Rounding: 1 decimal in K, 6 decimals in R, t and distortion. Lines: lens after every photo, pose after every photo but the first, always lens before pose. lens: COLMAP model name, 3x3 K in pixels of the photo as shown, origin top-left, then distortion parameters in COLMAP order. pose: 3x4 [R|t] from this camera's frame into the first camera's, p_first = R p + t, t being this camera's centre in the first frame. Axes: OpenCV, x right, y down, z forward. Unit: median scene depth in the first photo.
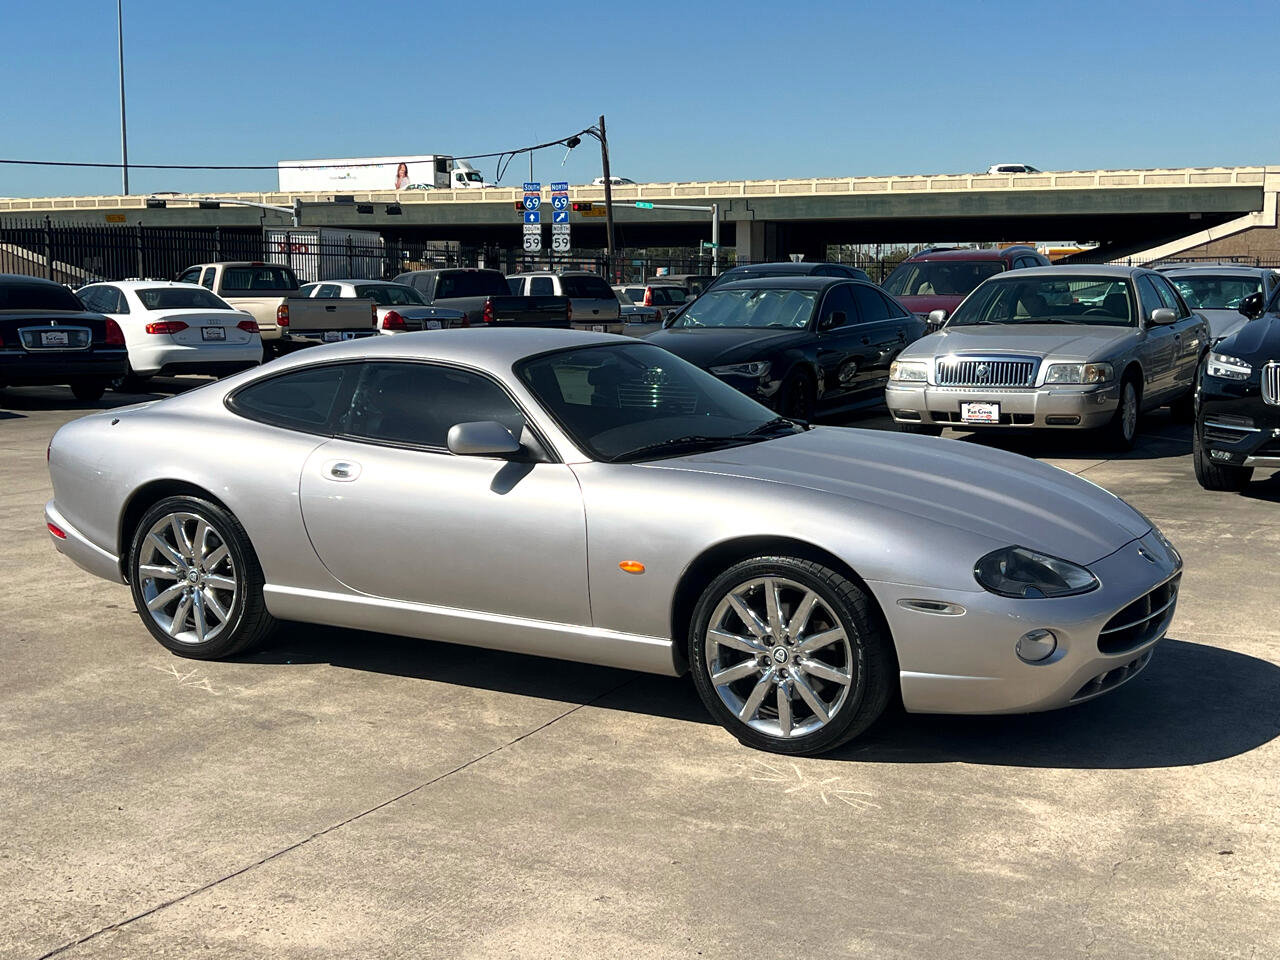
lens RADIAL K [[1696.6, 0, 640.5], [0, 1696.6, 556.5], [0, 0, 1]] dist [0.076451, 0.000000]
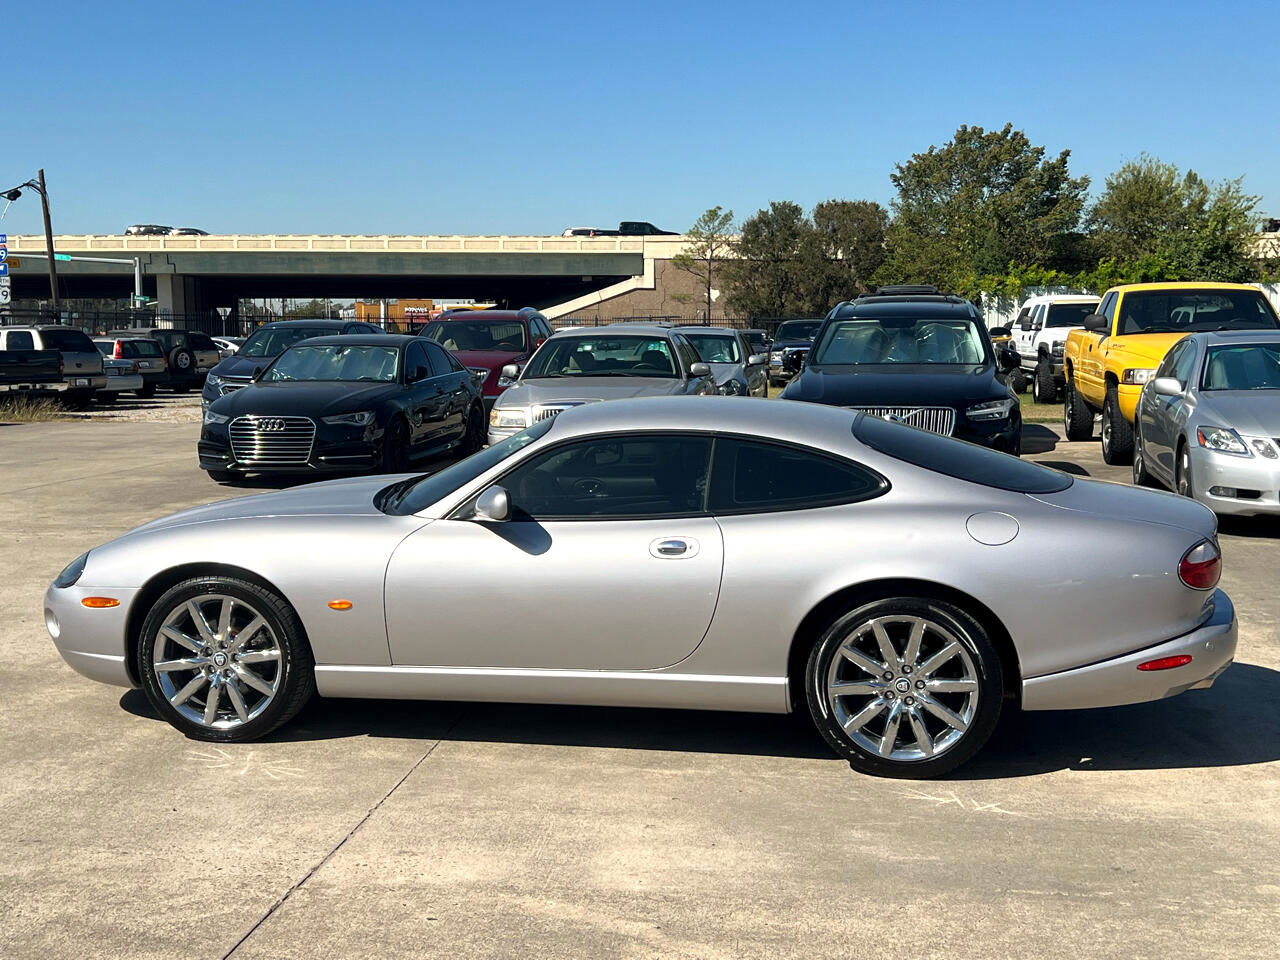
lens RADIAL K [[1627.1, 0, 640.6], [0, 1627.1, 522.5], [0, 0, 1]] dist [0.074428, 0.000000]
pose [[0.938662, -0.041380, 0.342346, -0.315270], [0.056729, 0.997778, -0.034941, 0.009483], [-0.340140, 0.052219, 0.938924, -0.122832]]
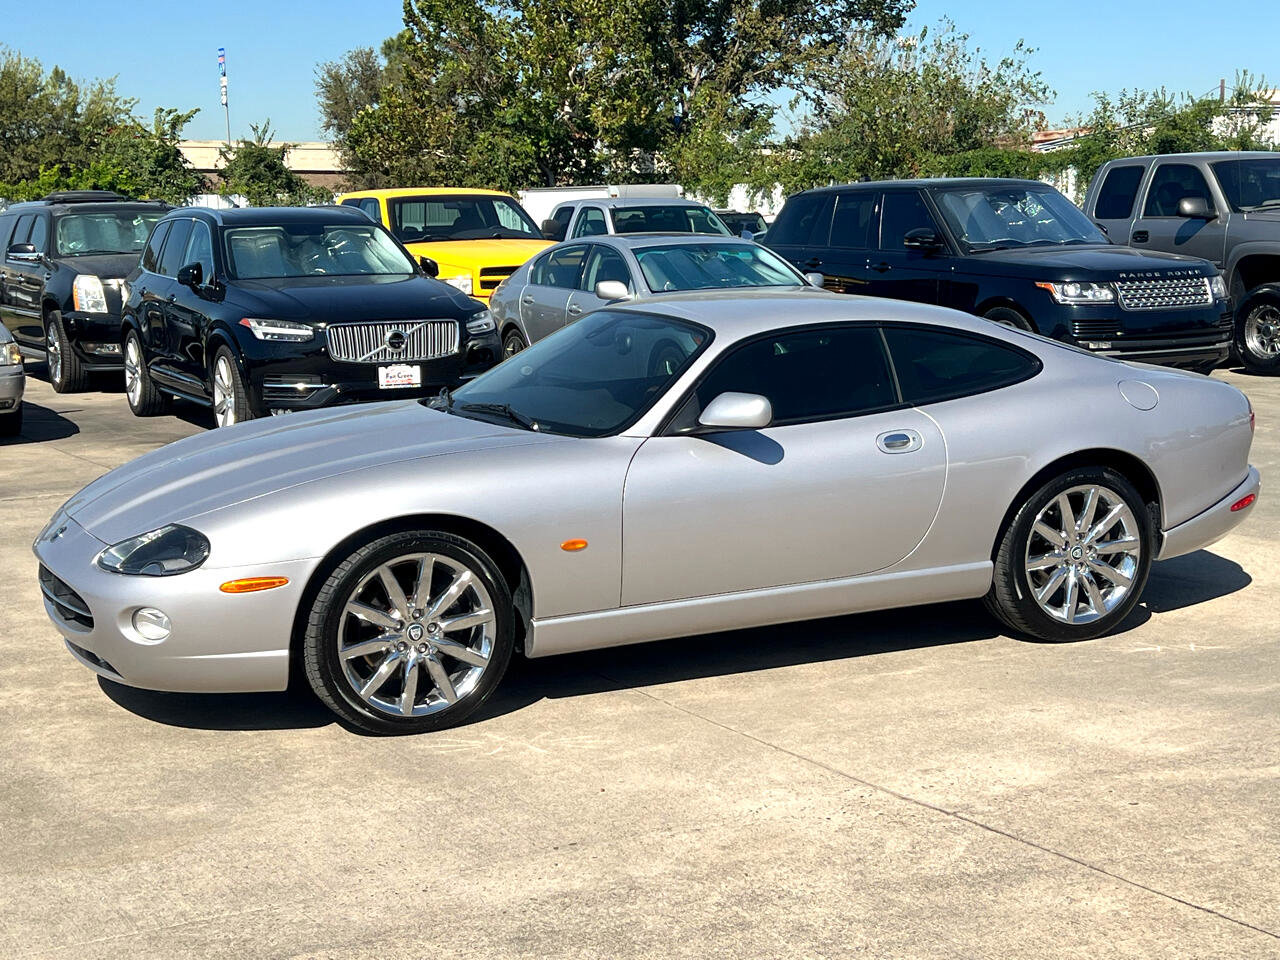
lens RADIAL K [[1871.4, 0, 636.2], [0, 1871.4, 490.2], [0, 0, 1]] dist [0.112479, 0.000000]
pose [[0.543881, -0.126922, 0.829508, -0.956937], [0.161203, 0.985888, 0.045153, -0.054247], [-0.823533, 0.109161, 0.556666, 0.309932]]
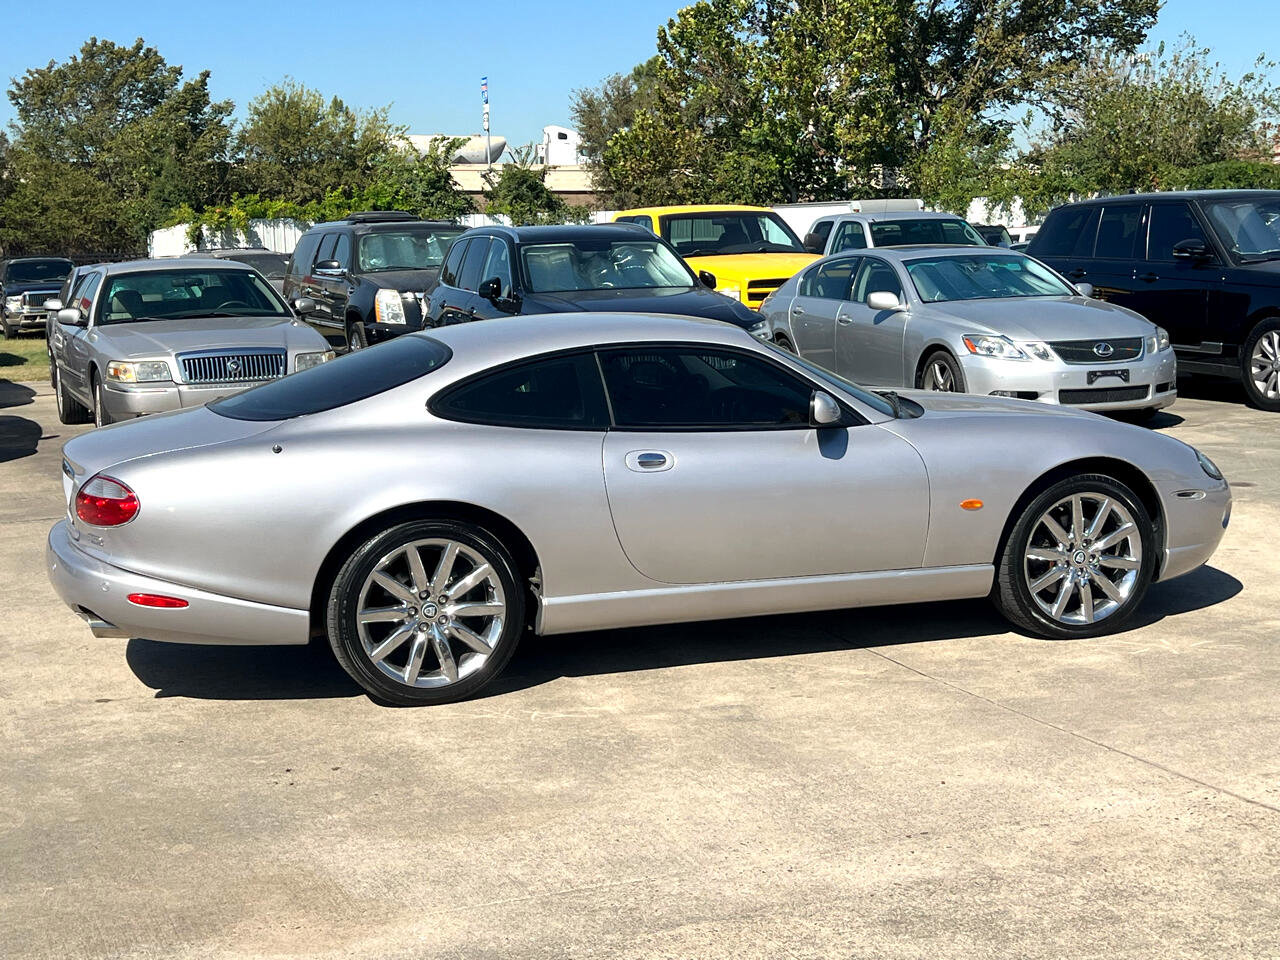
lens RADIAL K [[1790.0, 0, 635.4], [0, 1790.0, 489.5], [0, 0, 1]] dist [0.080978, 0.000000]
pose [[0.645581, -0.117223, 0.754641, -0.992284], [0.152072, 0.988093, 0.023392, -0.062029], [-0.748398, 0.099658, 0.655720, 0.353165]]
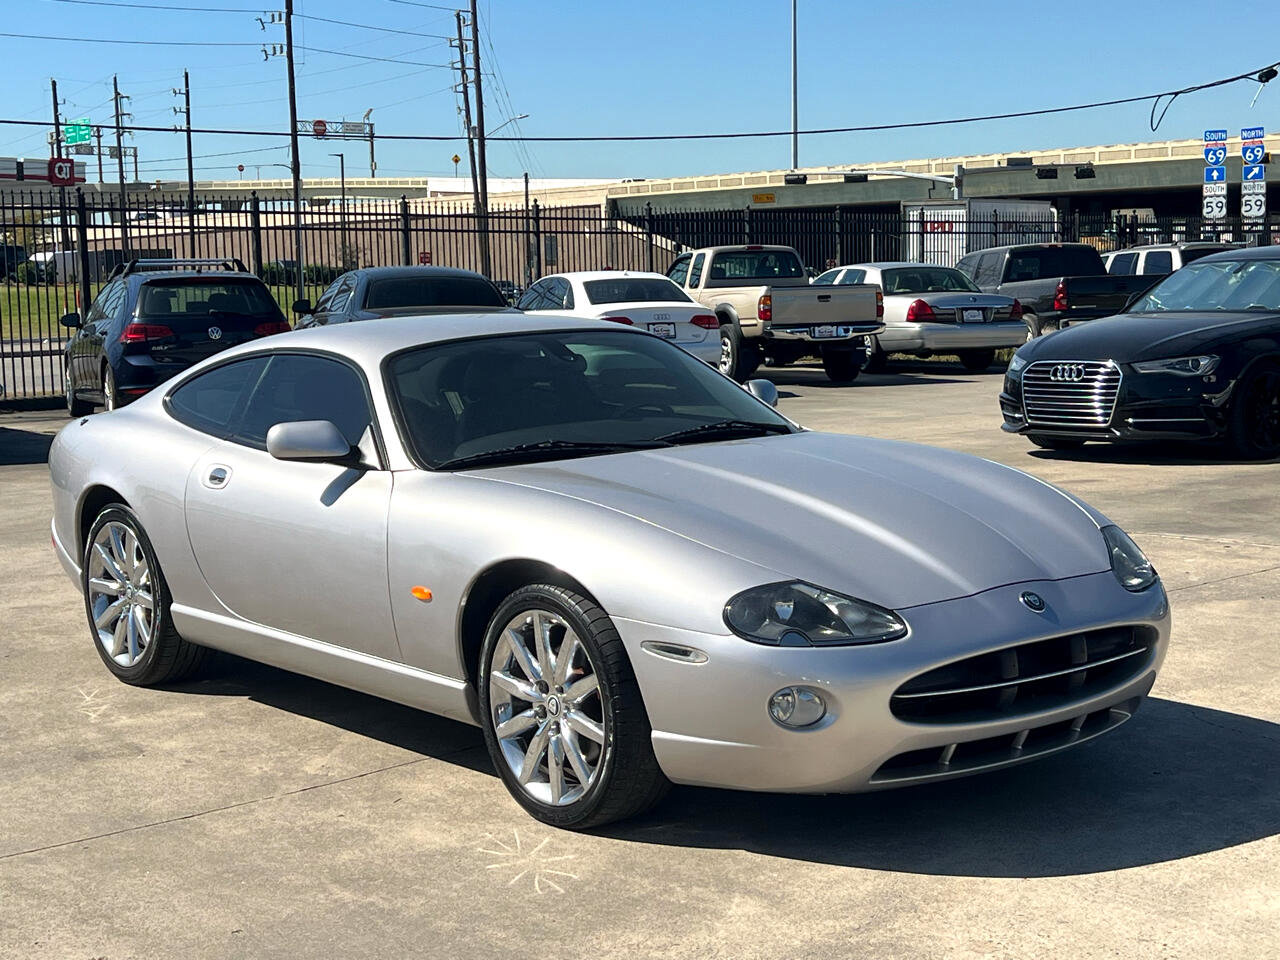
lens RADIAL K [[2109.7, 0, 642.7], [0, 2109.7, 565.4], [0, 0, 1]] dist [0.087458, 0.000000]
pose [[0.933899, 0.029245, -0.356339, 0.443062], [-0.036068, 0.999271, -0.012515, 0.001373], [0.355714, 0.024540, 0.934273, 0.050999]]
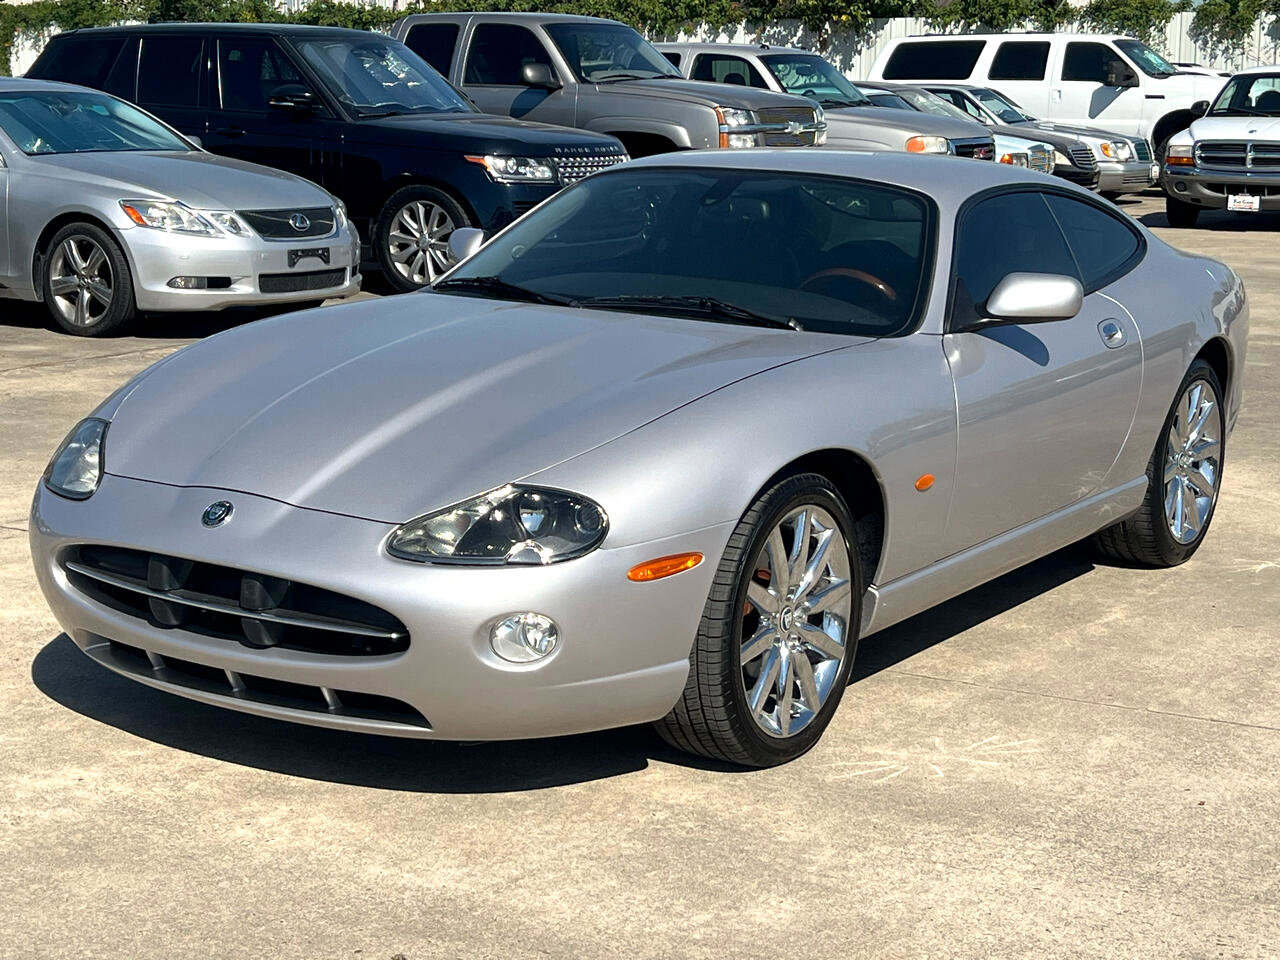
lens RADIAL K [[2168.6, 0, 632.2], [0, 2168.6, 486.3], [0, 0, 1]] dist [0.094924, 0.000000]
pose [[0.034241, -0.173700, 0.984203, -0.993152], [0.154032, 0.973931, 0.166528, -0.144295], [-0.987472, 0.145897, 0.060104, 0.963927]]
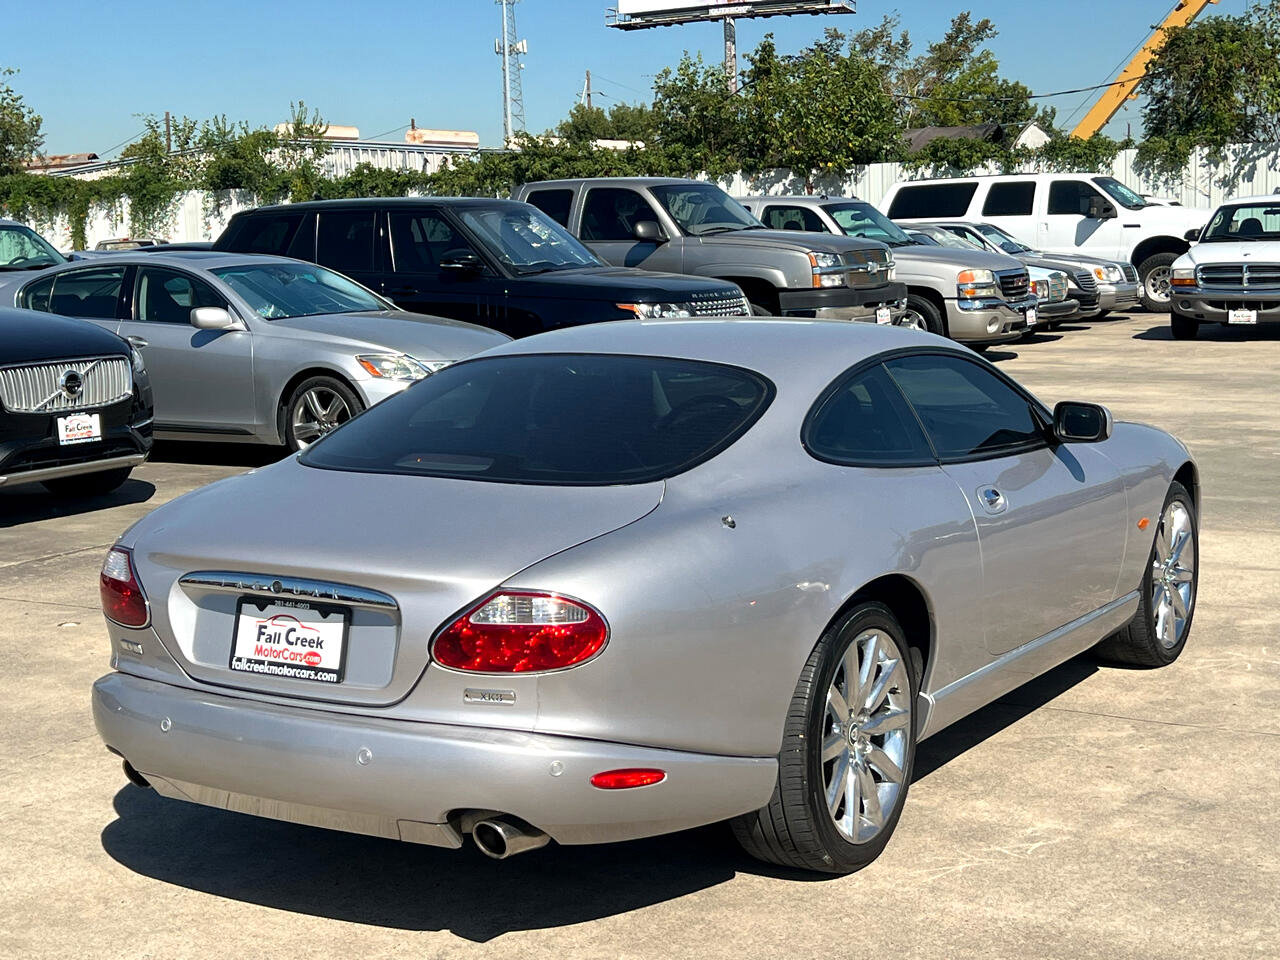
lens RADIAL K [[1955.2, 0, 636.2], [0, 1955.2, 483.0], [0, 0, 1]] dist [0.090650, 0.000000]
pose [[0.013627, -0.123452, 0.992257, -1.078222], [0.190067, 0.974576, 0.118642, -0.197934], [-0.981677, 0.186978, 0.036745, 1.166327]]
